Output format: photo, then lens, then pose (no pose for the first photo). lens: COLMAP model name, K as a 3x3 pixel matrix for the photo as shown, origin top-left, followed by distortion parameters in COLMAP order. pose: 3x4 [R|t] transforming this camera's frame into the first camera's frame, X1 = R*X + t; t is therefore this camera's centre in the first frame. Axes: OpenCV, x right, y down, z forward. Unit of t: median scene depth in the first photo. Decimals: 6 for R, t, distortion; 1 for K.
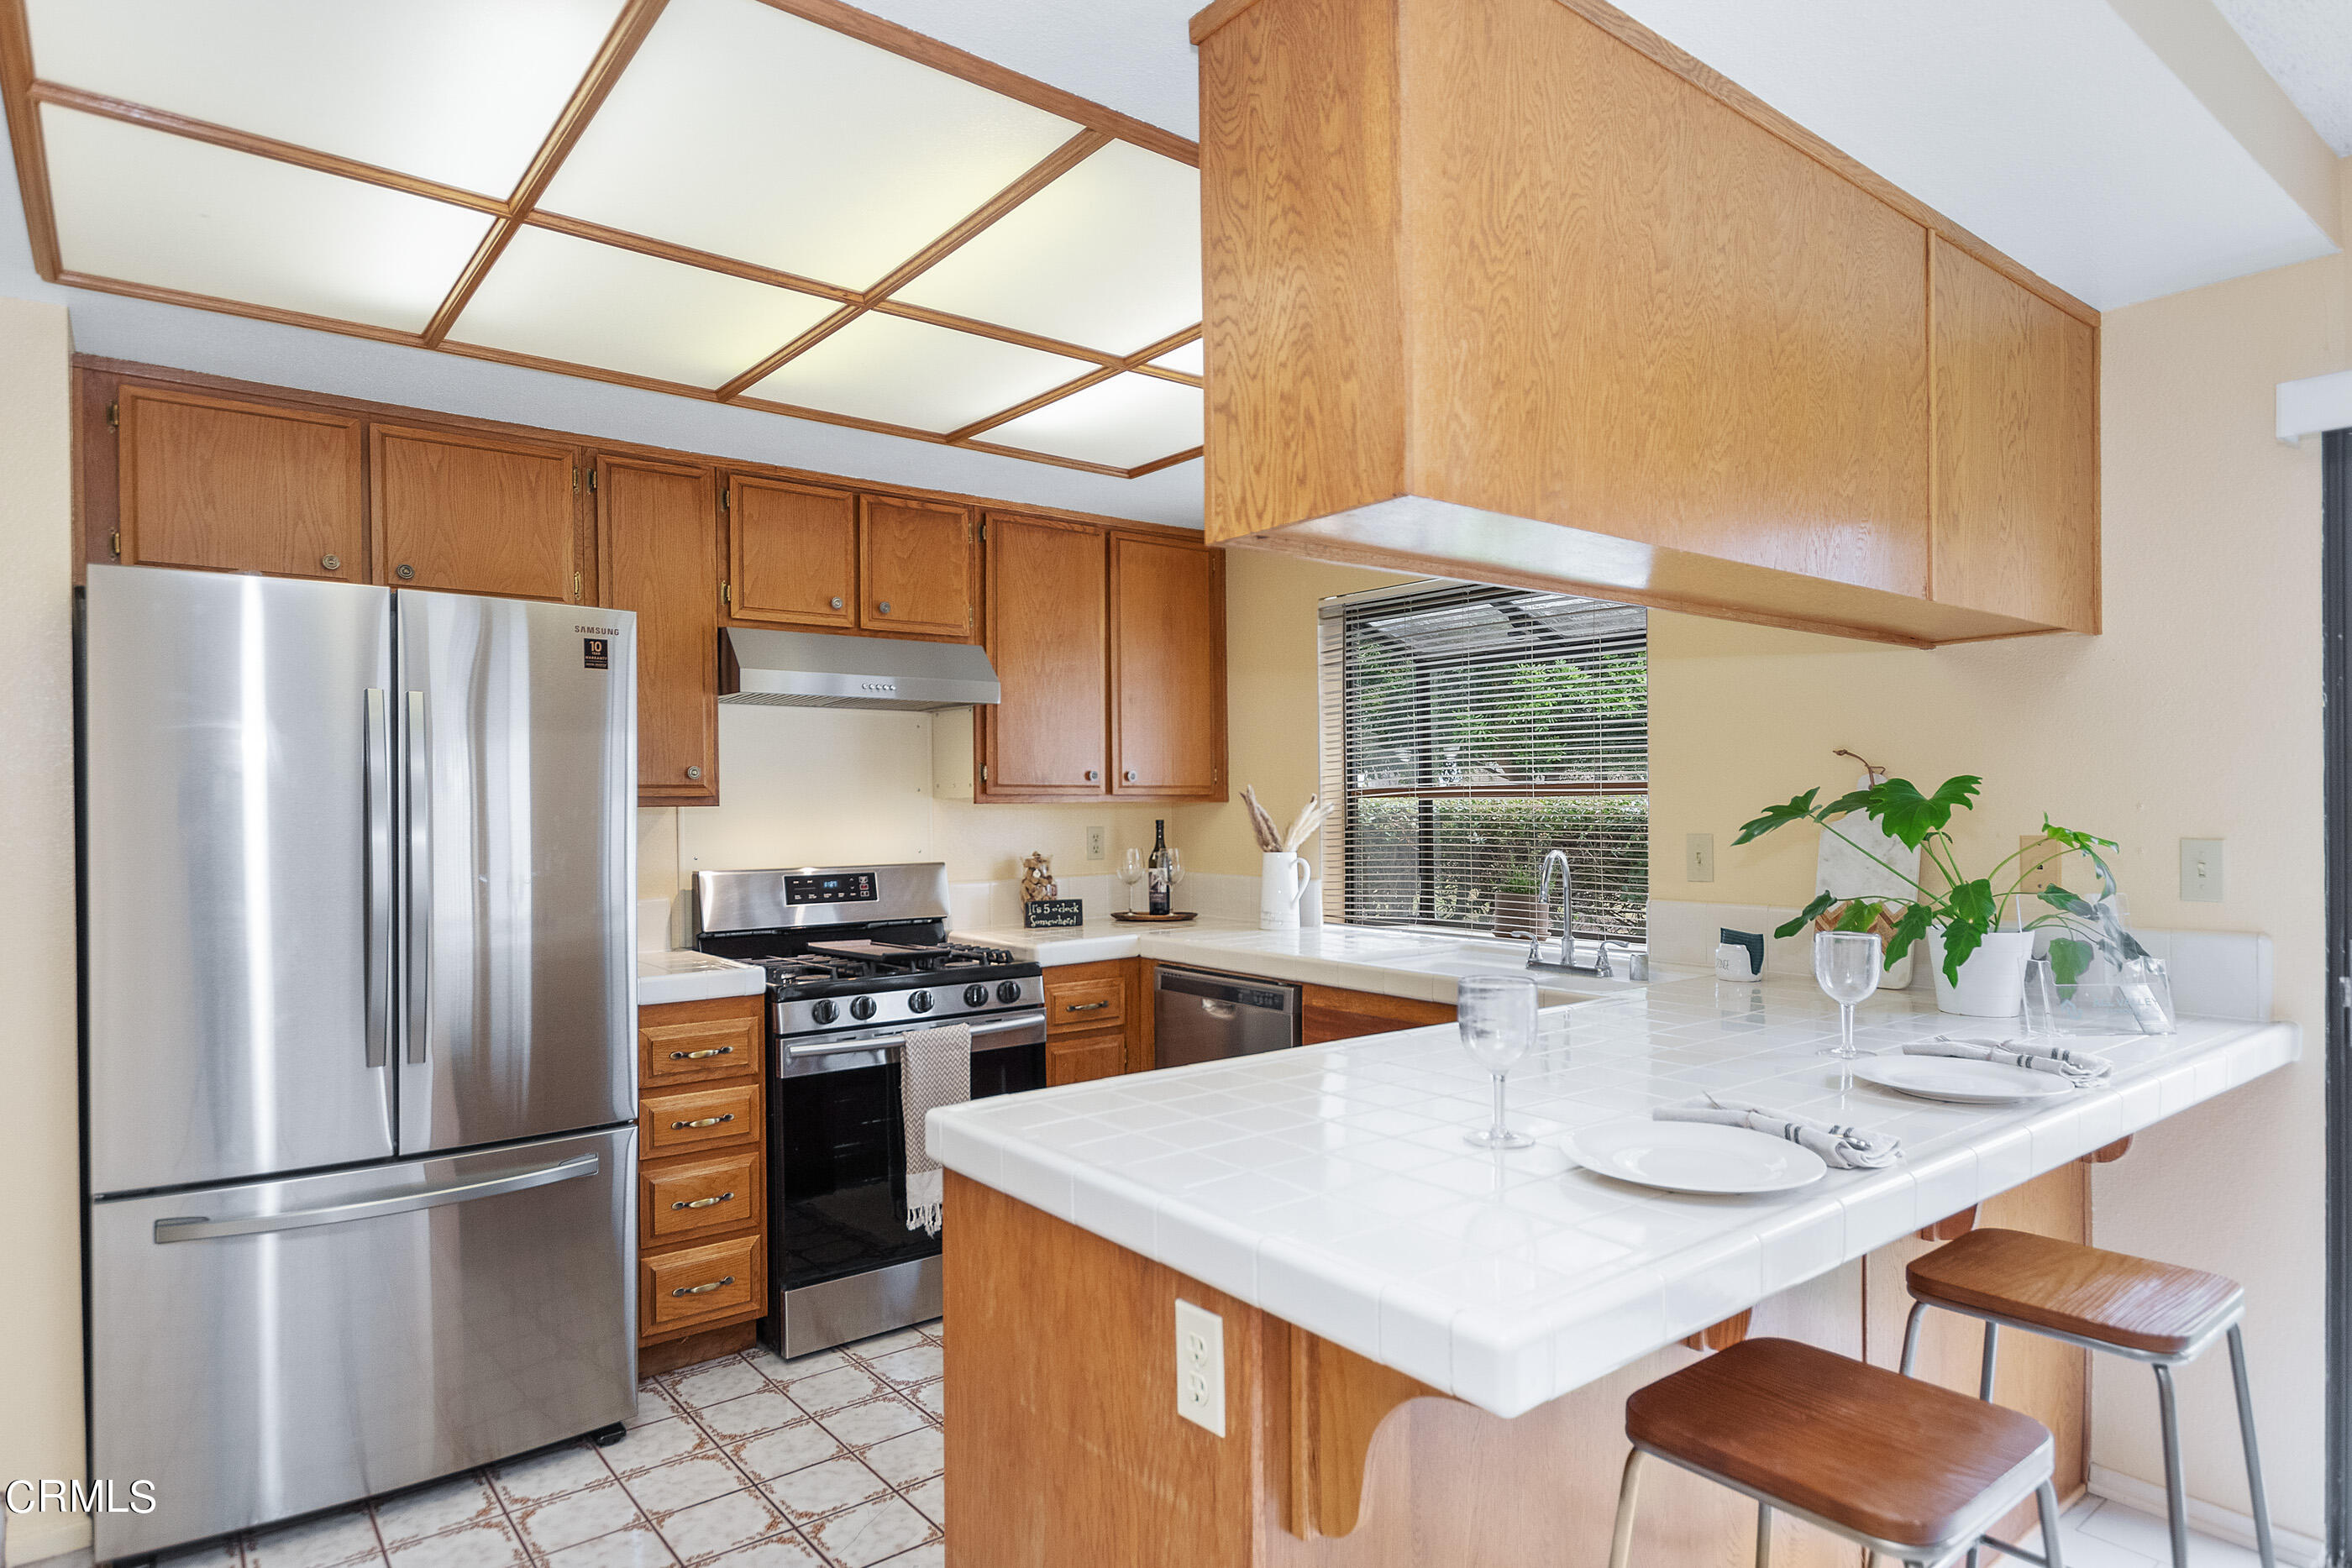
lens RADIAL K [[1324.7, 0, 1181.2], [0, 1324.7, 808.1], [0, 0, 1]] dist [0.001406, 0.001059]
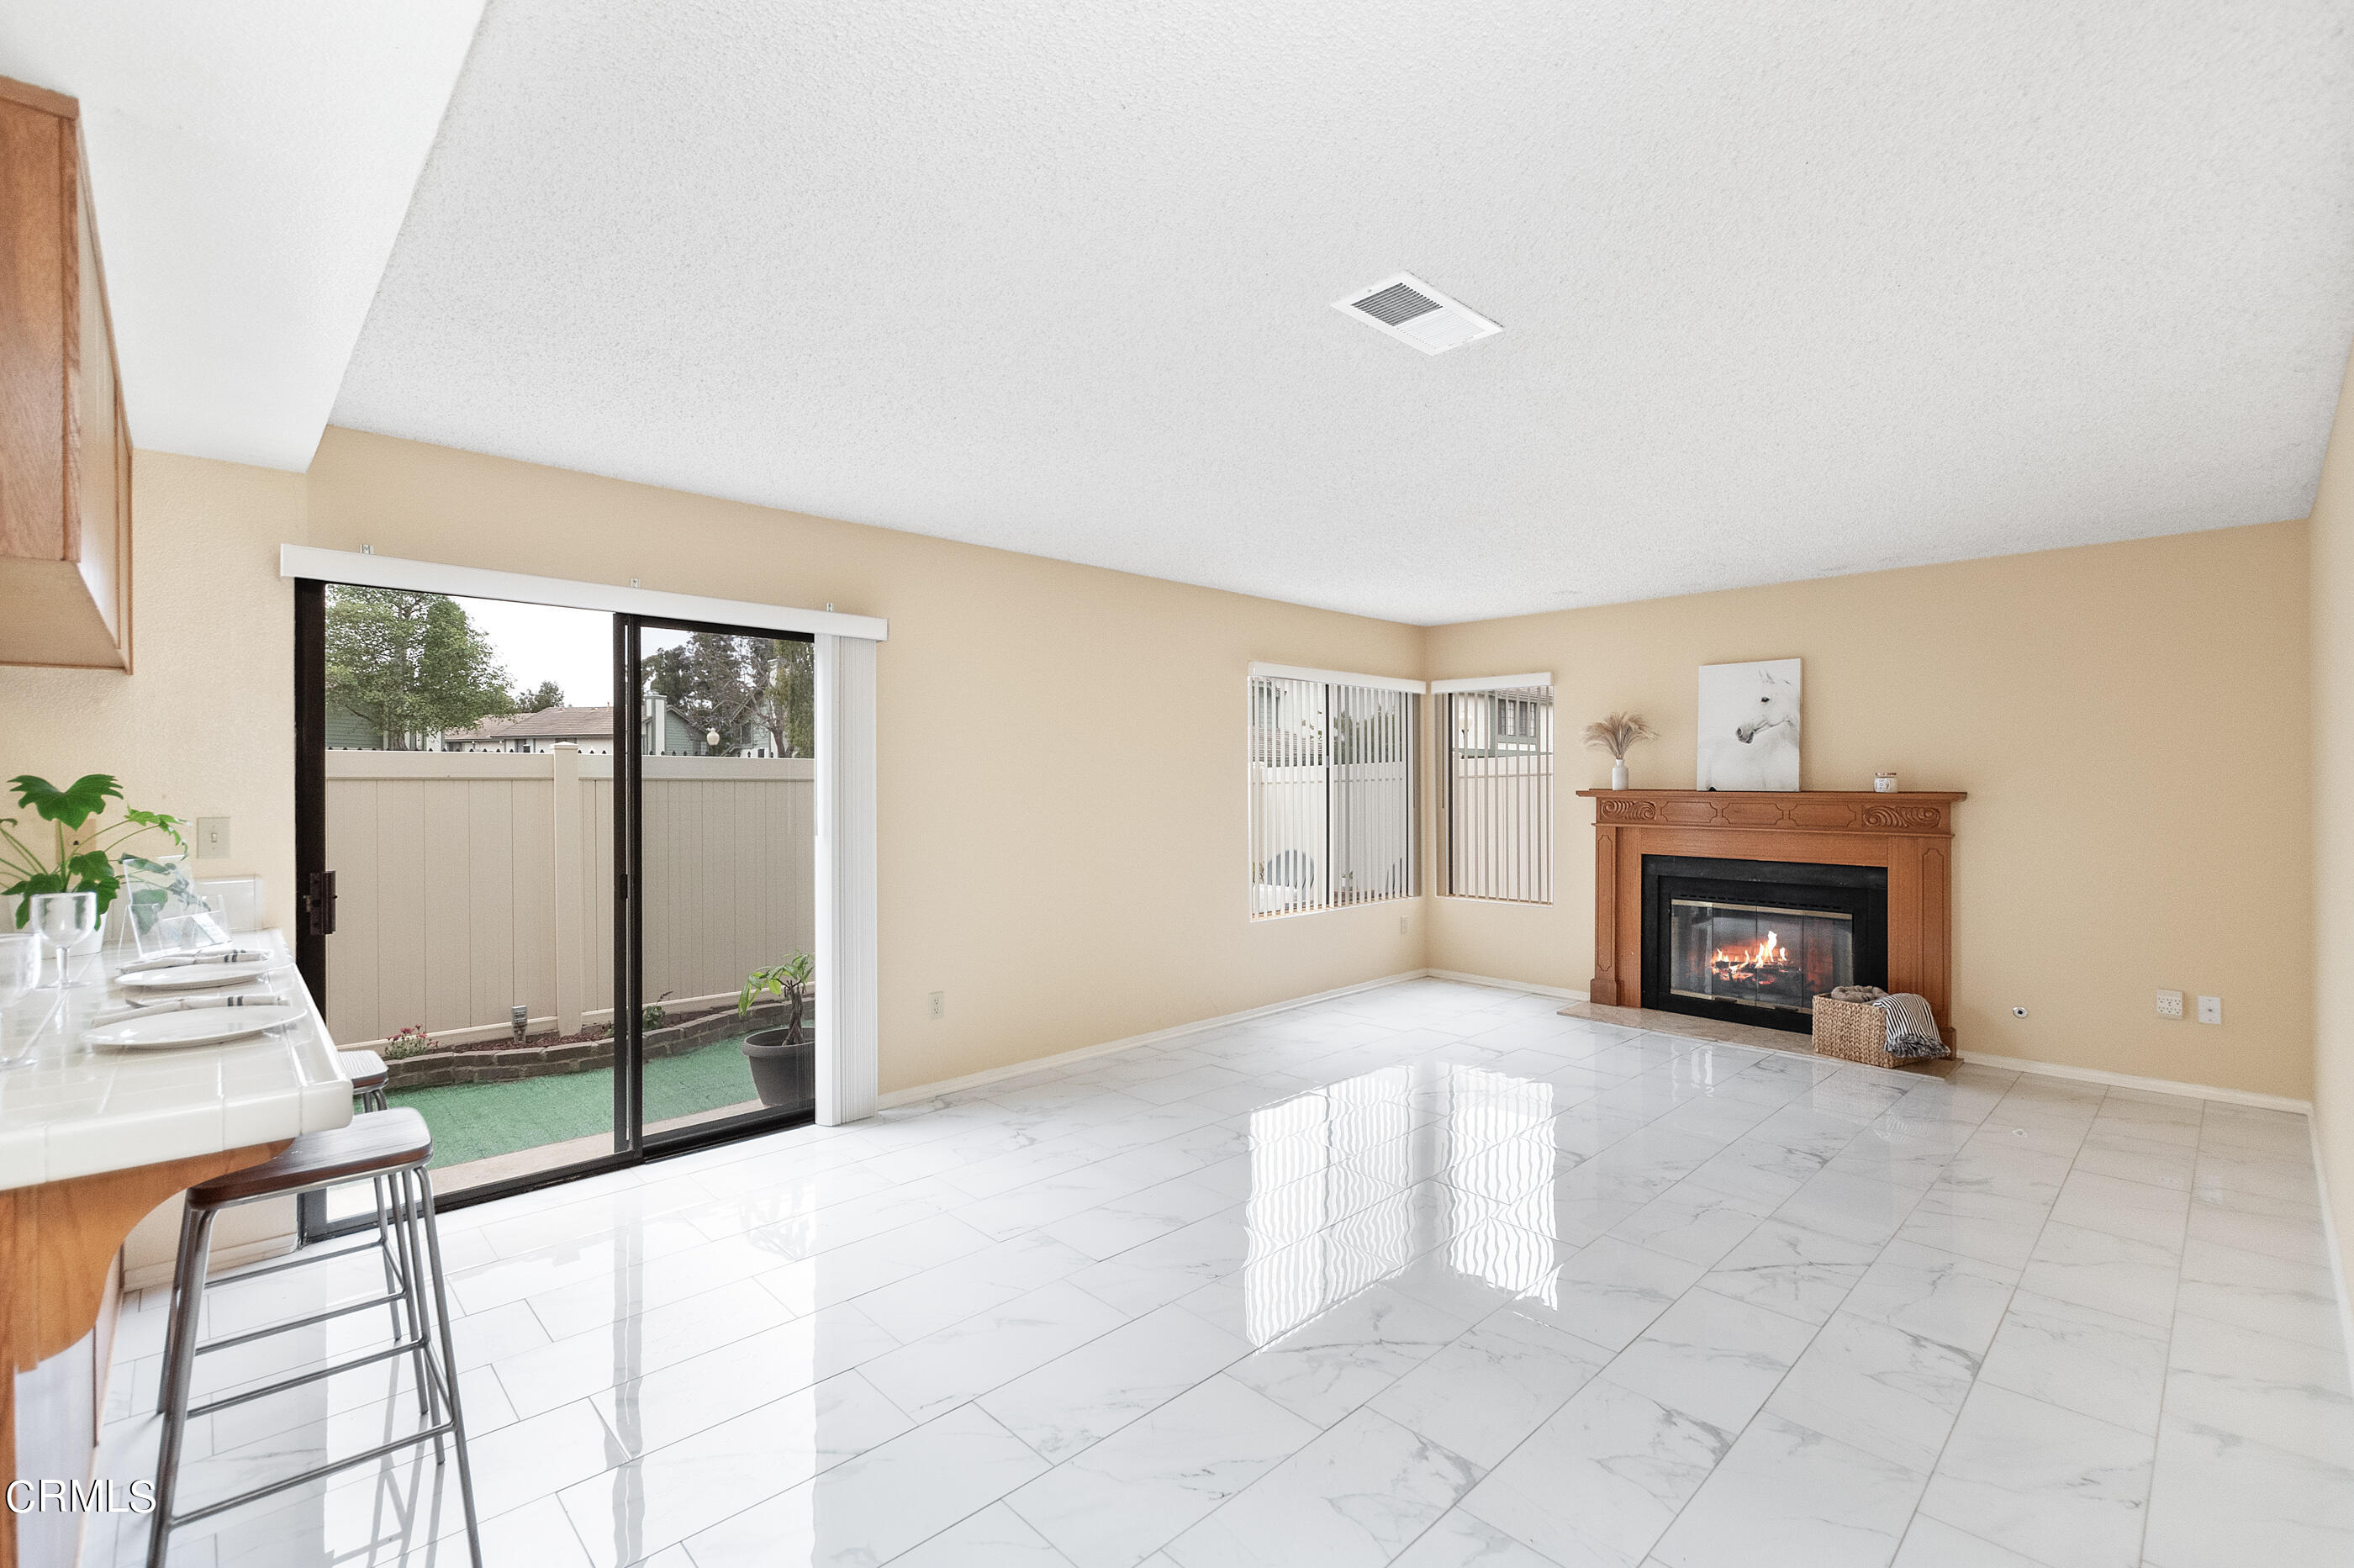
lens RADIAL K [[1027.7, 0, 1181.2], [0, 1027.7, 784.1], [0, 0, 1]] dist [0.006880, -0.003308]
pose [[-0.097558, 0.008966, 0.995189, -0.386624], [0.009624, 0.999921, -0.008065, 0.003218], [-0.995183, 0.008791, -0.097637, -0.000249]]
